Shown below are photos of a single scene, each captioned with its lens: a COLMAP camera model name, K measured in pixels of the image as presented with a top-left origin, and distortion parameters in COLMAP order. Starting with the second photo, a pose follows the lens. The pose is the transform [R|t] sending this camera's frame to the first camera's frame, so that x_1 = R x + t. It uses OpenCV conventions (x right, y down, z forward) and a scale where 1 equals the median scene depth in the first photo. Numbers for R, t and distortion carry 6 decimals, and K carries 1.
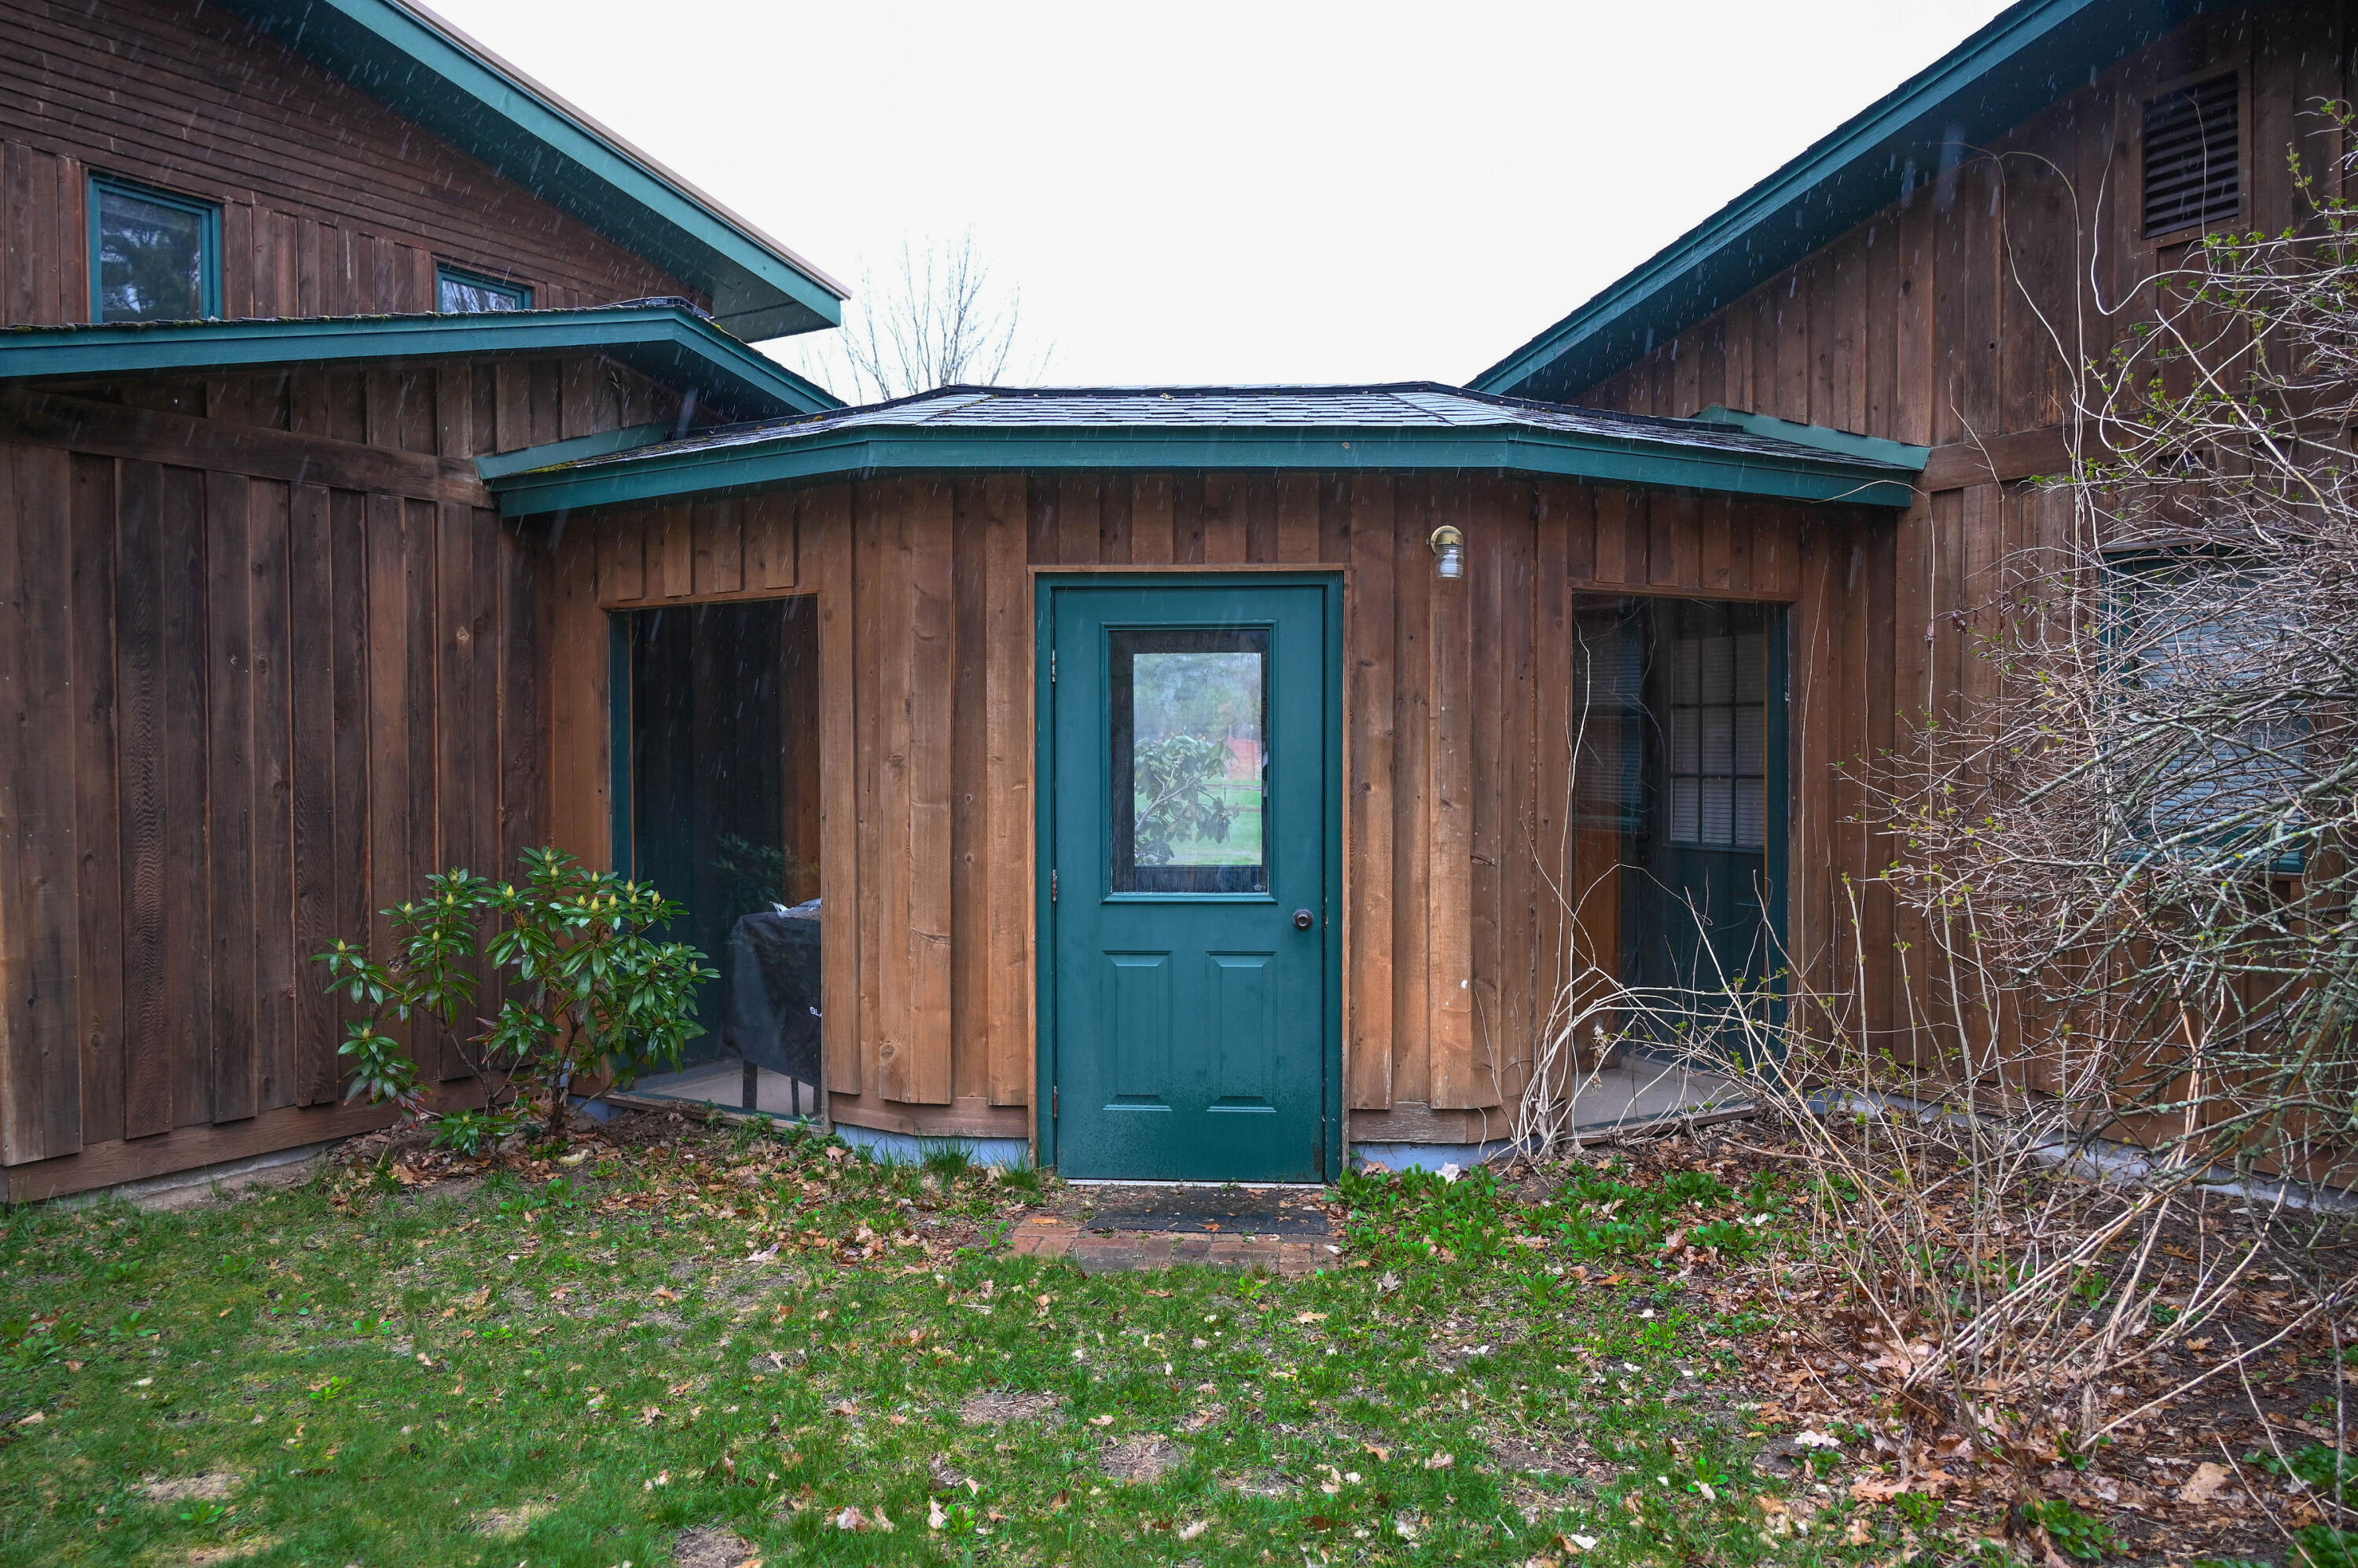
lens RADIAL K [[1634.3, 0, 1176.2], [0, 1634.3, 780.4], [0, 0, 1]] dist [0.002381, -0.003962]
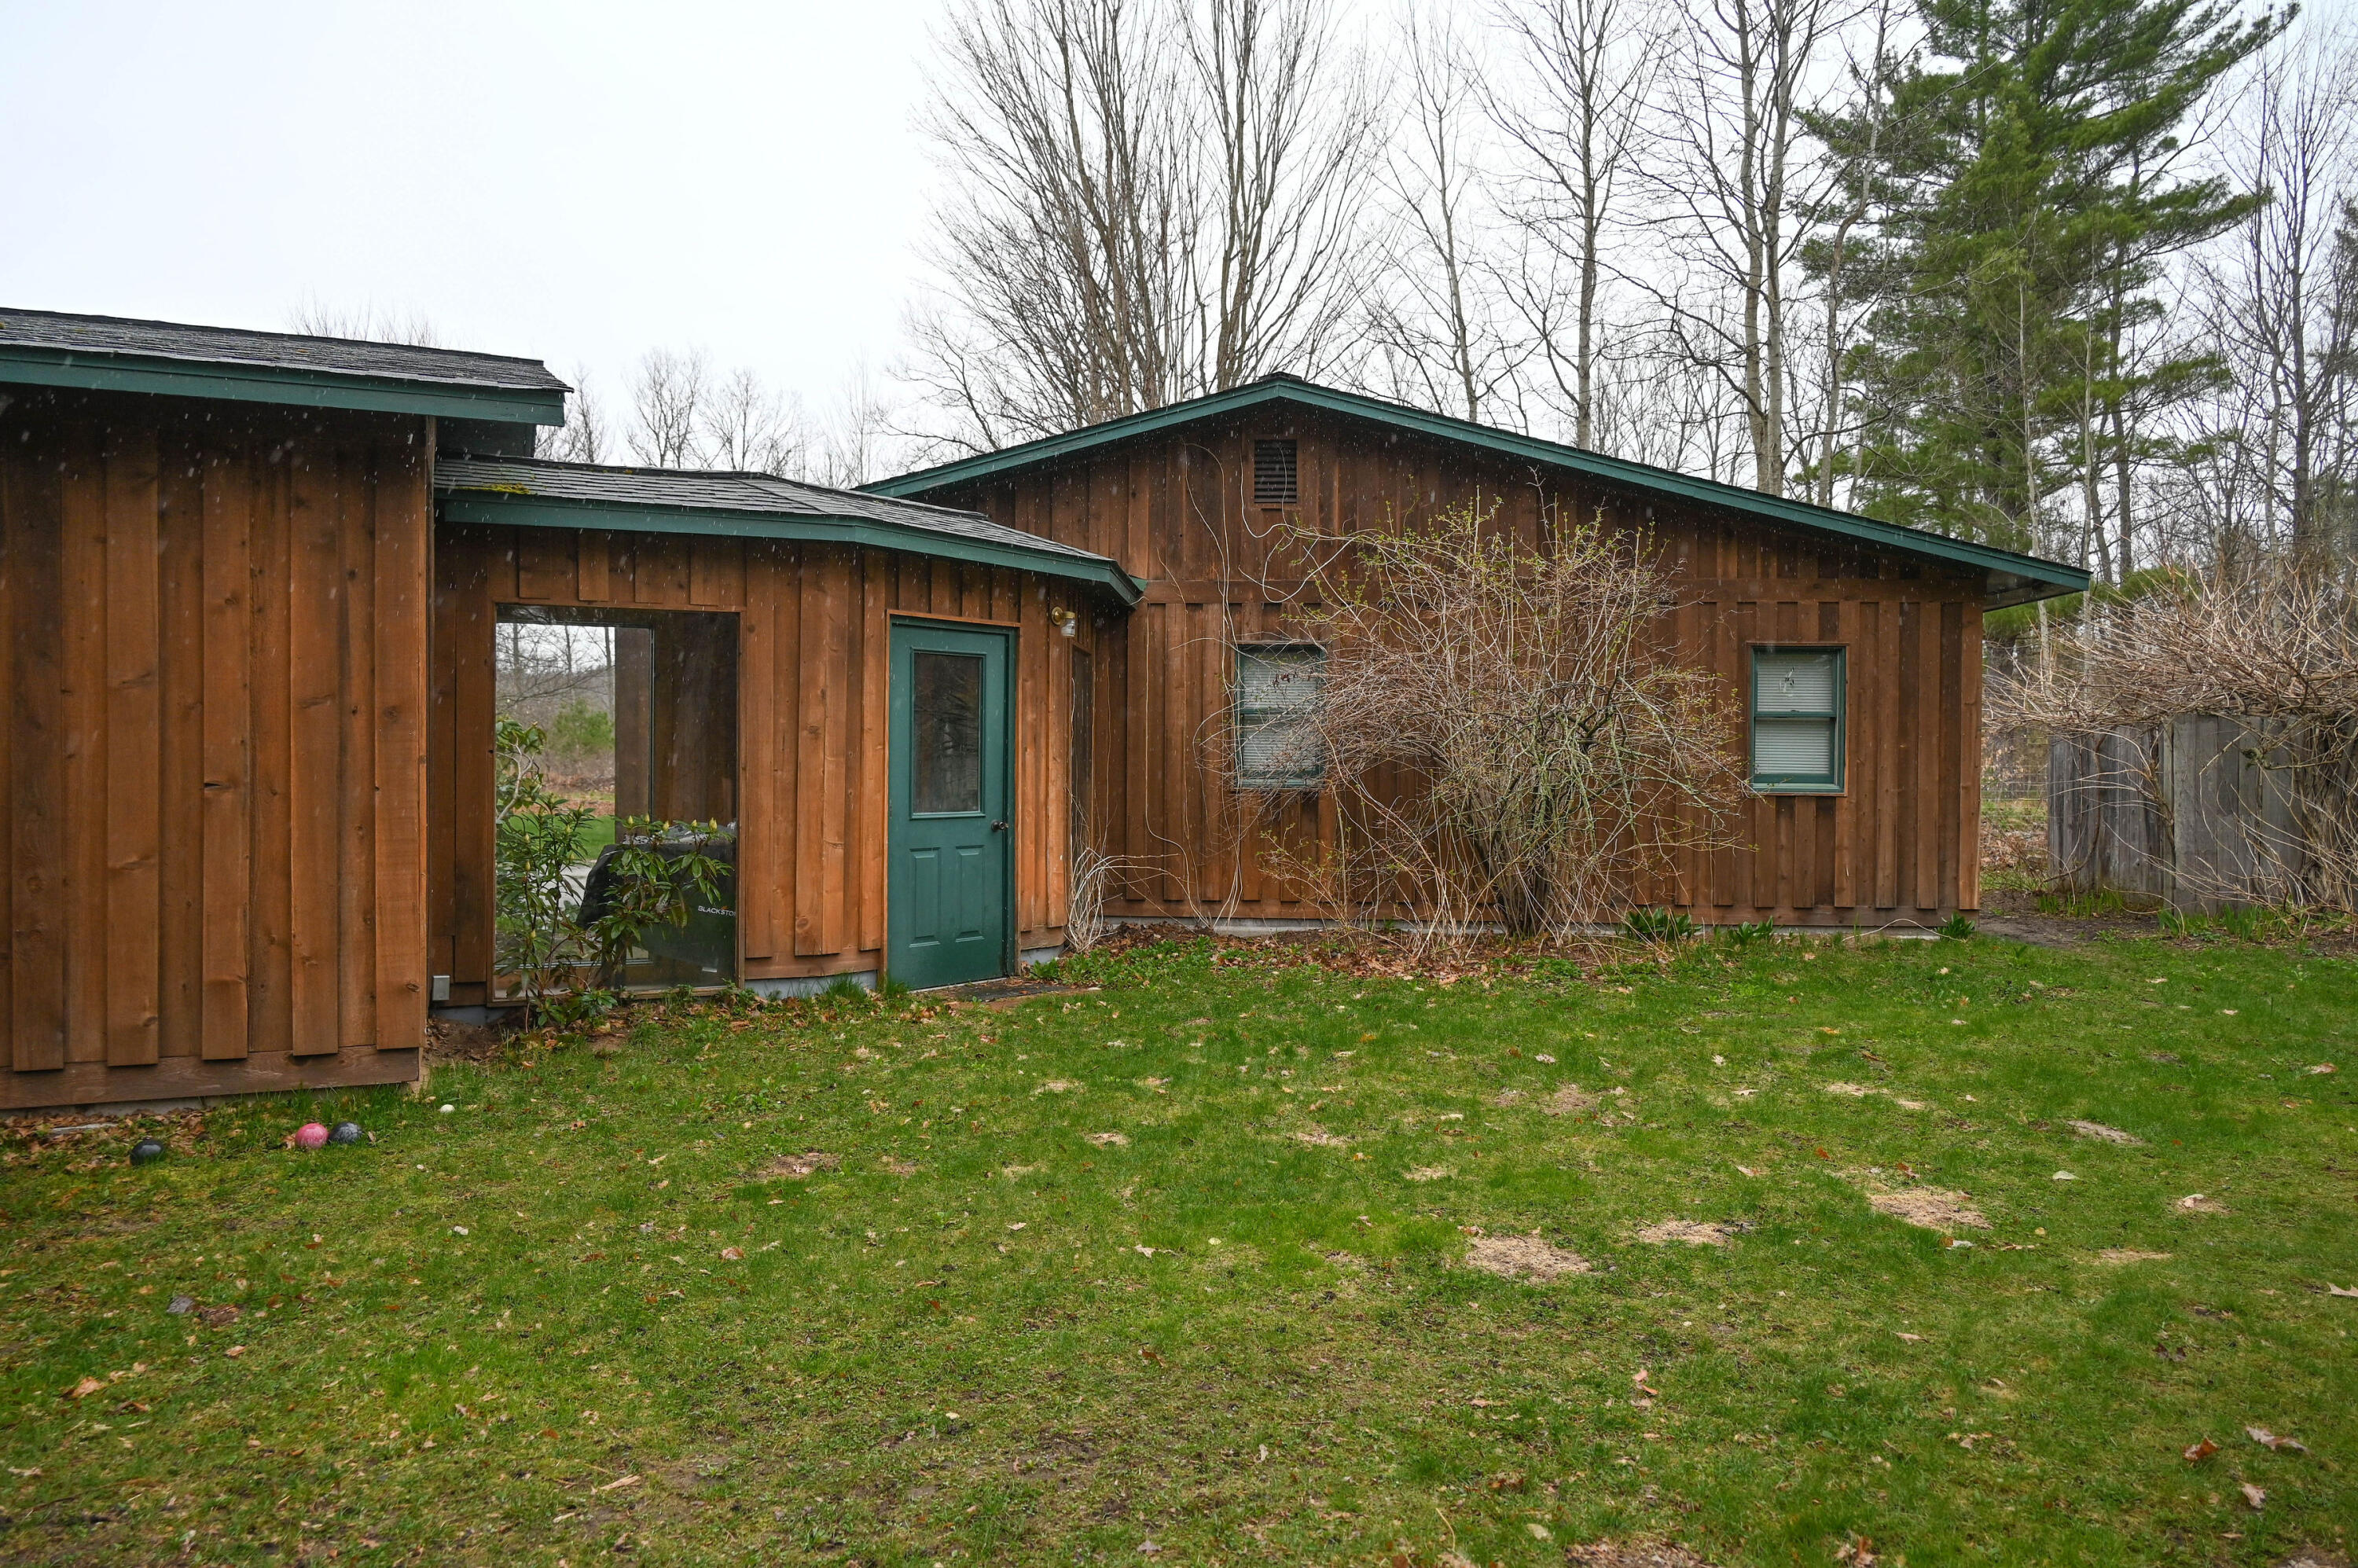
lens RADIAL K [[1634.3, 0, 1180.3], [0, 1634.3, 774.9], [0, 0, 1]] dist [0.002381, -0.003962]
pose [[0.560701, -0.005301, 0.828001, -1.207879], [-0.001453, 0.999972, 0.007386, 0.017285], [-0.828017, -0.005345, 0.560678, -0.130033]]
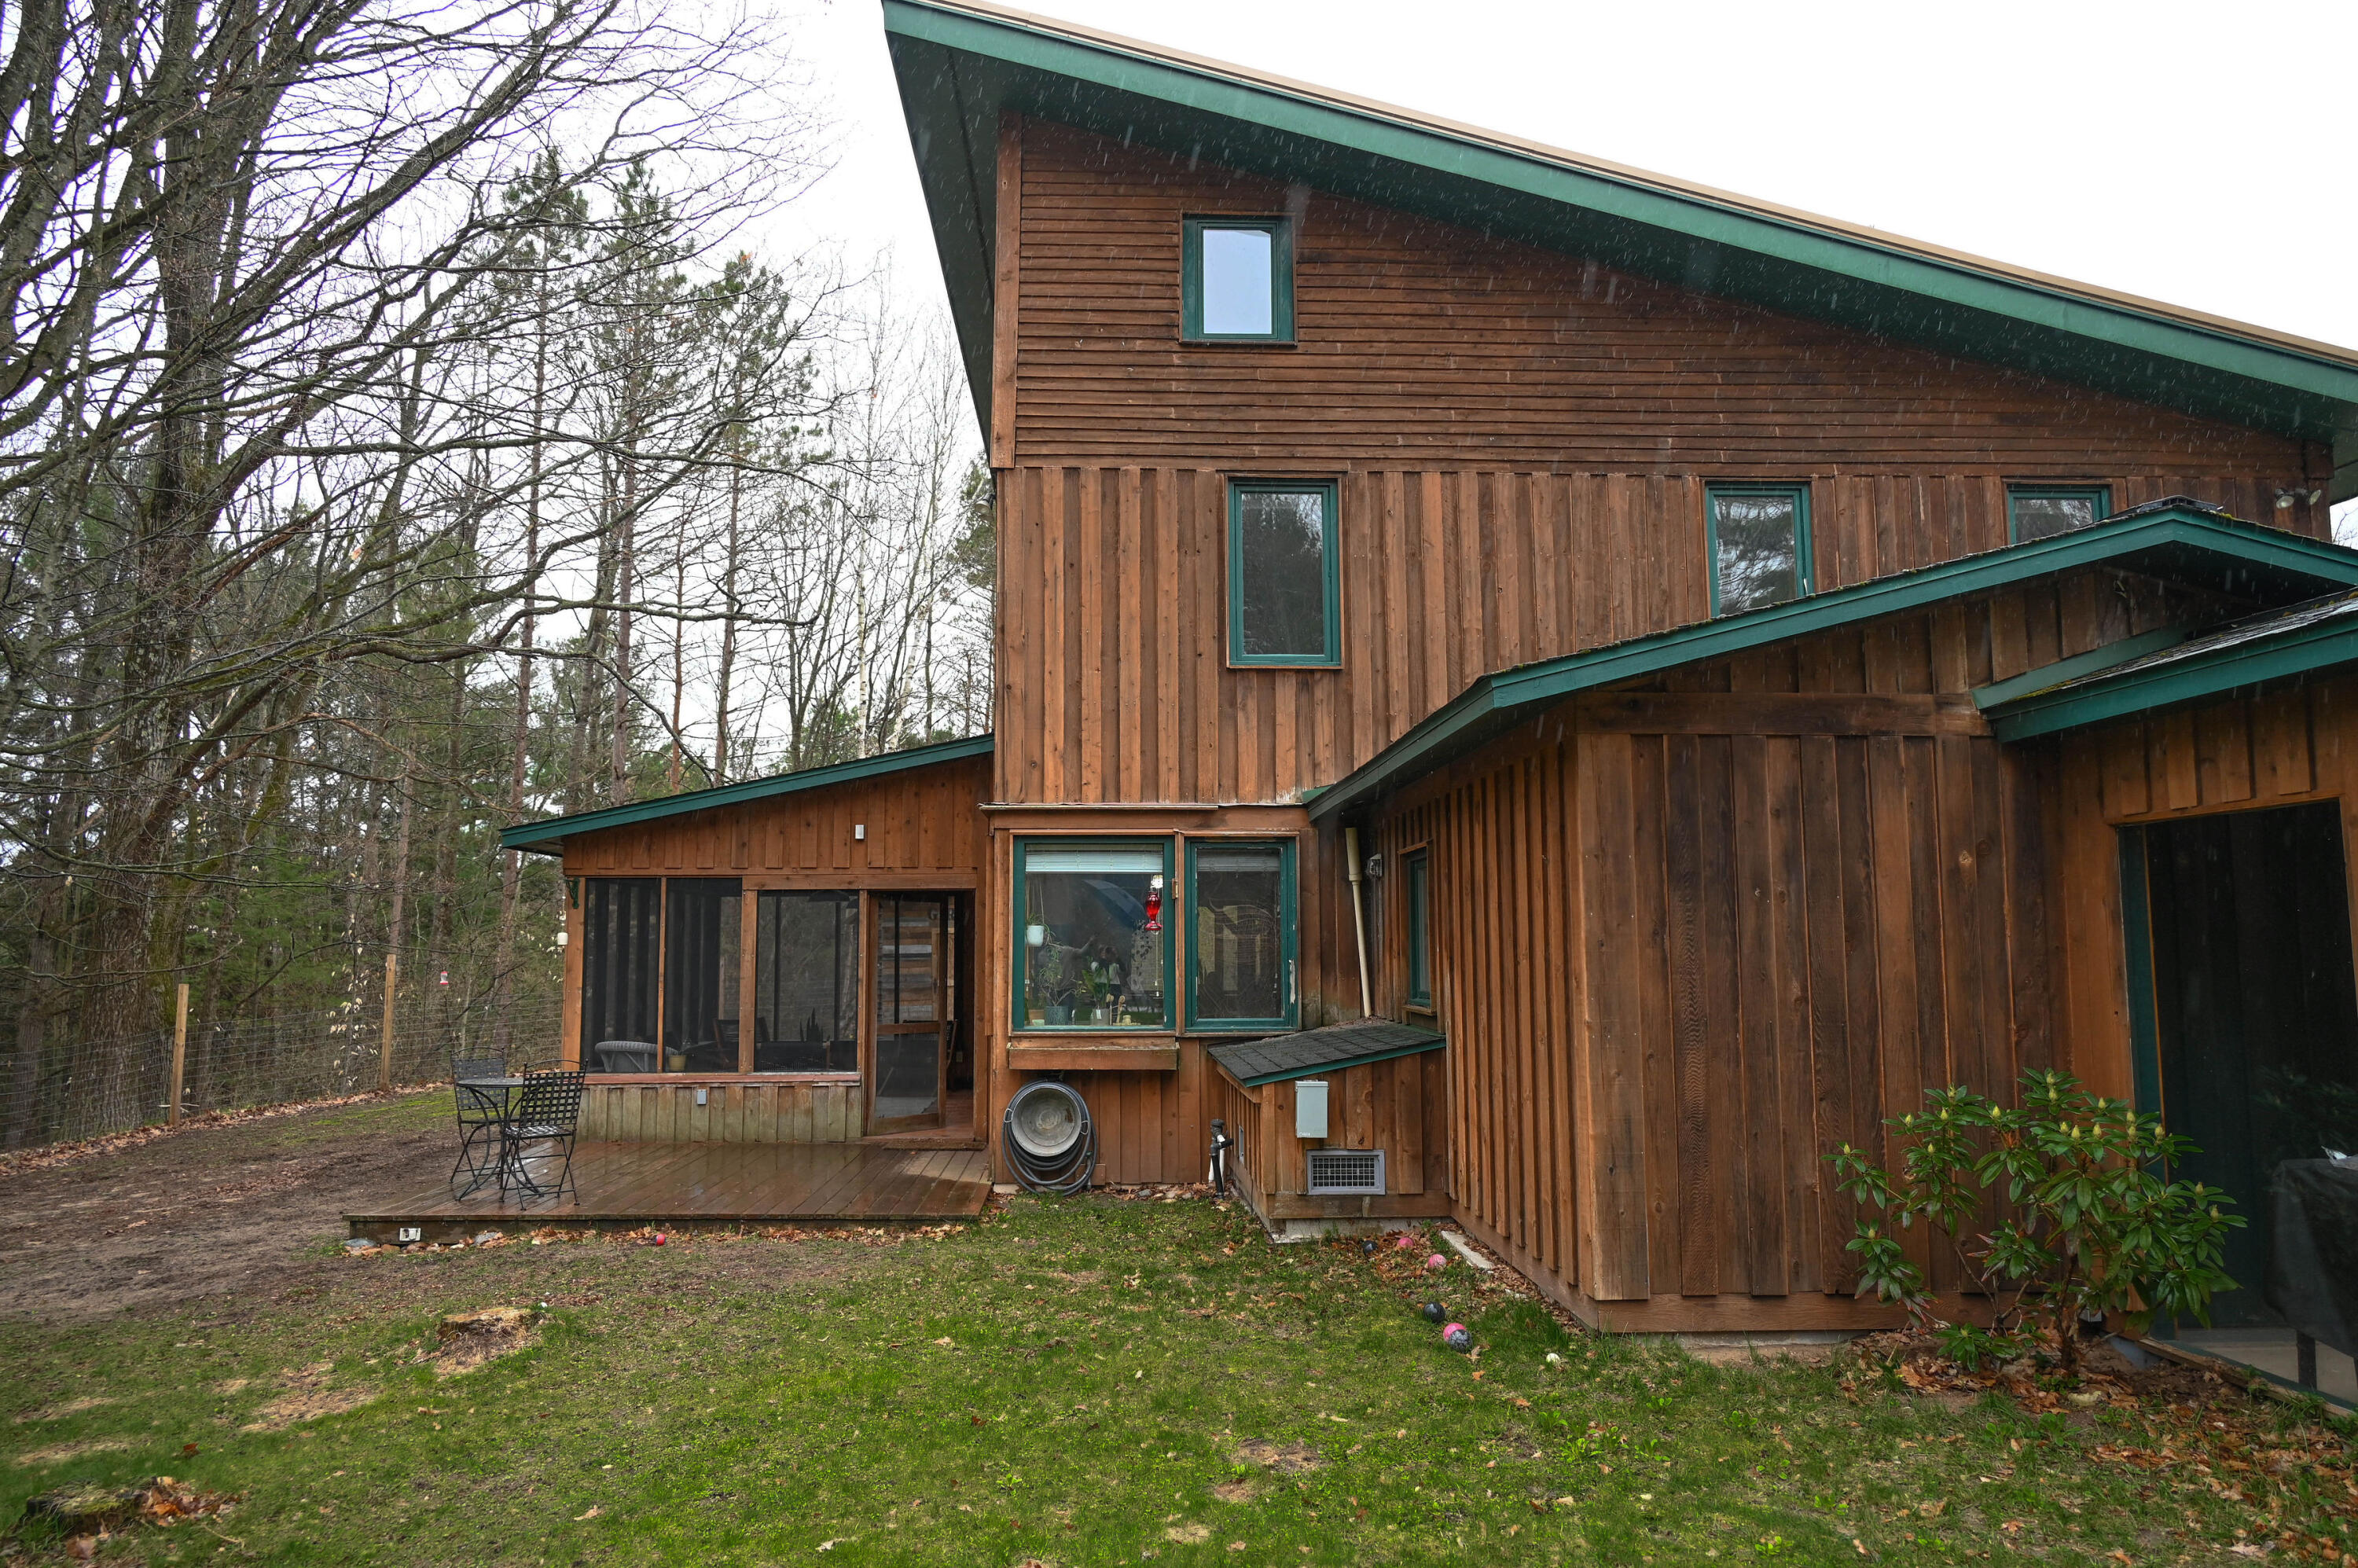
lens RADIAL K [[1634.3, 0, 1169.3], [0, 1634.3, 787.9], [0, 0, 1]] dist [0.002381, -0.003962]
pose [[0.579797, -0.078217, -0.810998, 0.130593], [-0.015401, 0.994151, -0.106891, -0.015520], [0.814616, 0.074465, 0.575201, -0.023025]]
